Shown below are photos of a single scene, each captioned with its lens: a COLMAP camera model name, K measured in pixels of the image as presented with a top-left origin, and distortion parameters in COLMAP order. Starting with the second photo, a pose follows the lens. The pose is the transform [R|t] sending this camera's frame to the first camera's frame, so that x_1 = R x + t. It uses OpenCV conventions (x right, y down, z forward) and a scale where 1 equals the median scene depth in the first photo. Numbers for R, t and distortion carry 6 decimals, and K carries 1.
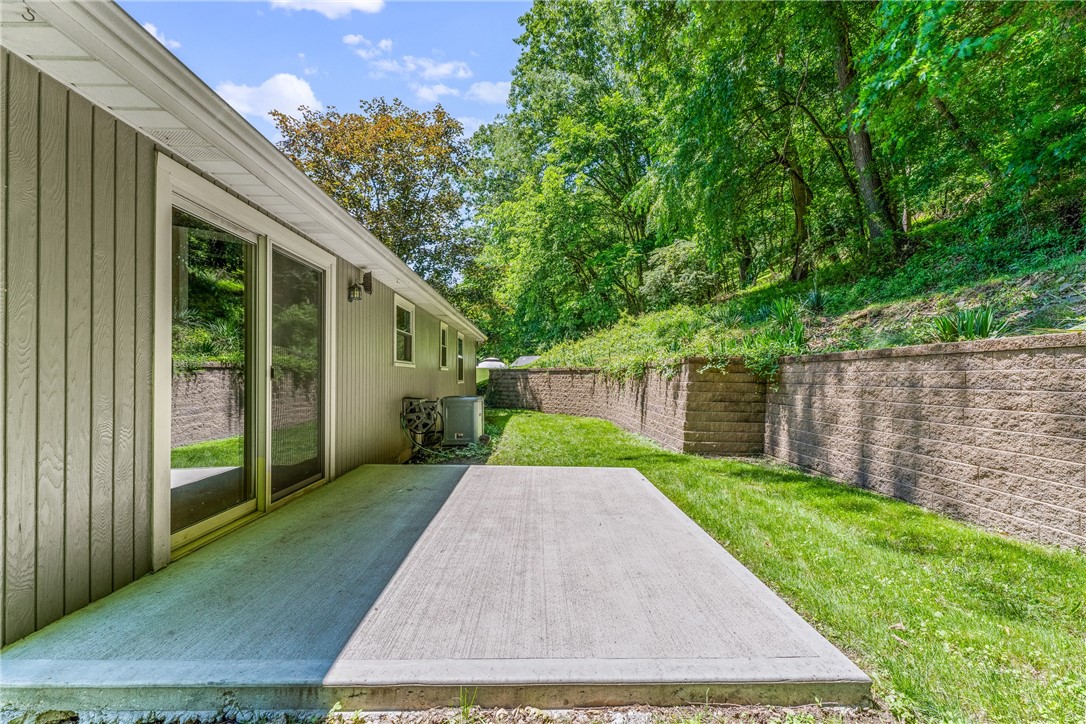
lens RADIAL K [[438.2, 0, 544.3], [0, 438.2, 375.6], [0, 0, 1]] dist [0.002787, 0.000799]
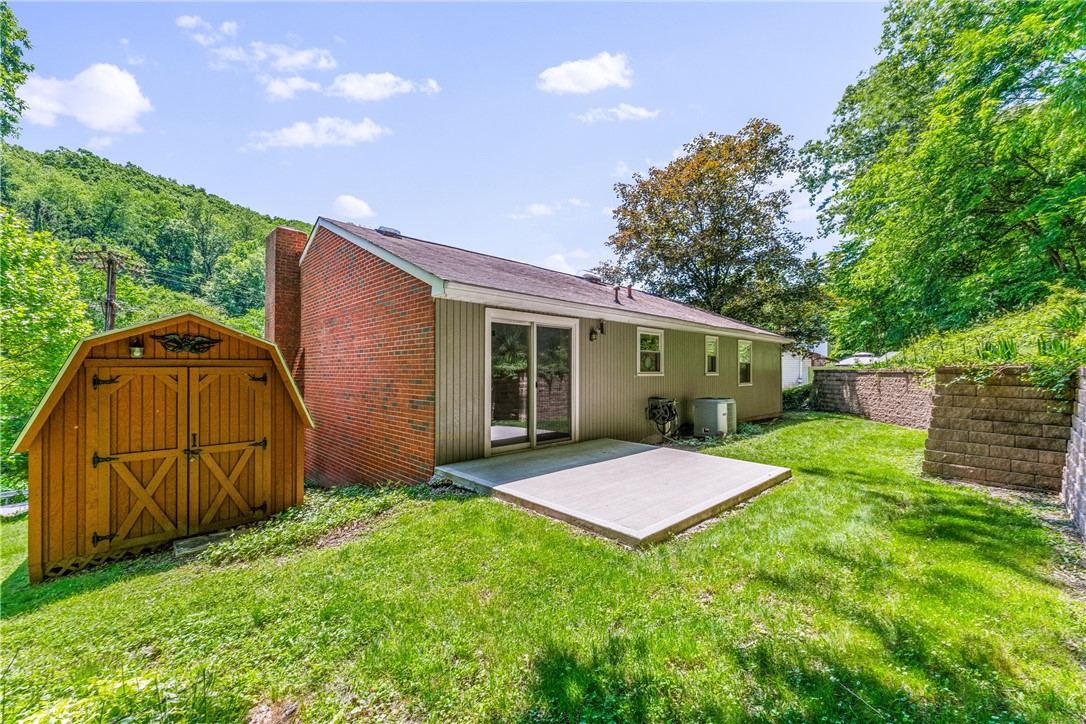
lens RADIAL K [[438.2, 0, 536.8], [0, 438.2, 366.2], [0, 0, 1]] dist [0.002787, 0.000799]
pose [[0.664429, -0.007217, -0.747317, 0.461063], [0.001365, 0.999963, -0.008443, -0.037310], [0.747350, 0.004590, 0.664414, -0.196456]]
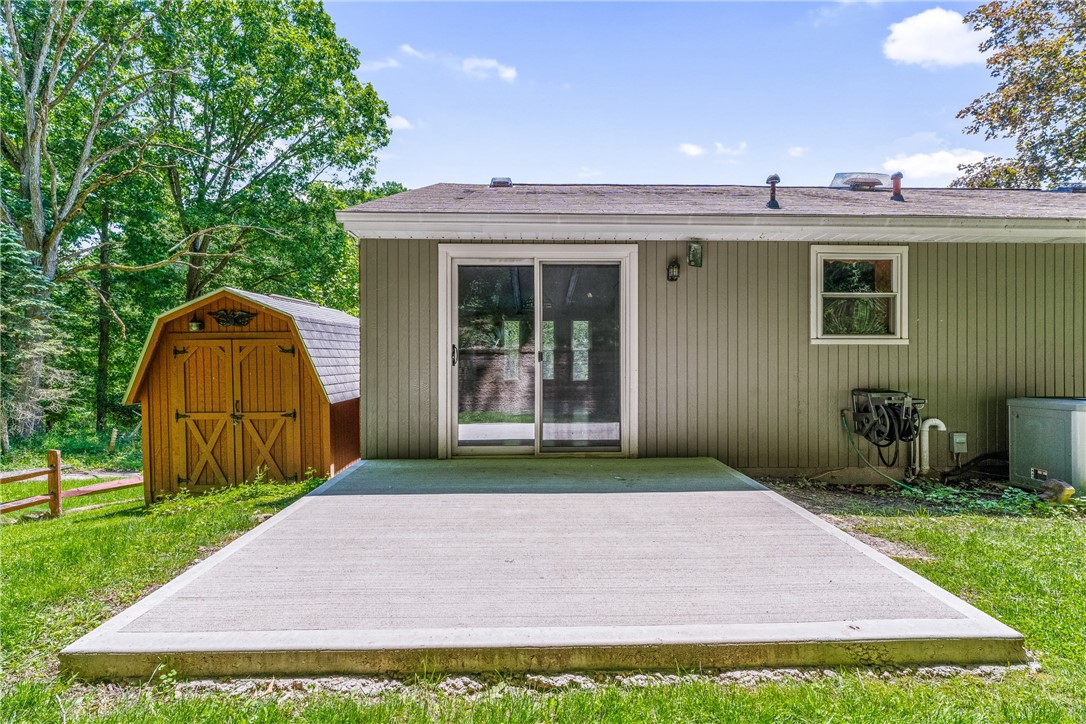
lens RADIAL K [[488.1, 0, 542.5], [0, 488.1, 364.9], [0, 0, 1]] dist [0.000325, -0.000198]
pose [[-0.001132, 0.006074, -0.999981, 0.419249], [0.005086, 0.999969, 0.006068, 0.004576], [0.999986, -0.005079, -0.001163, 0.475815]]
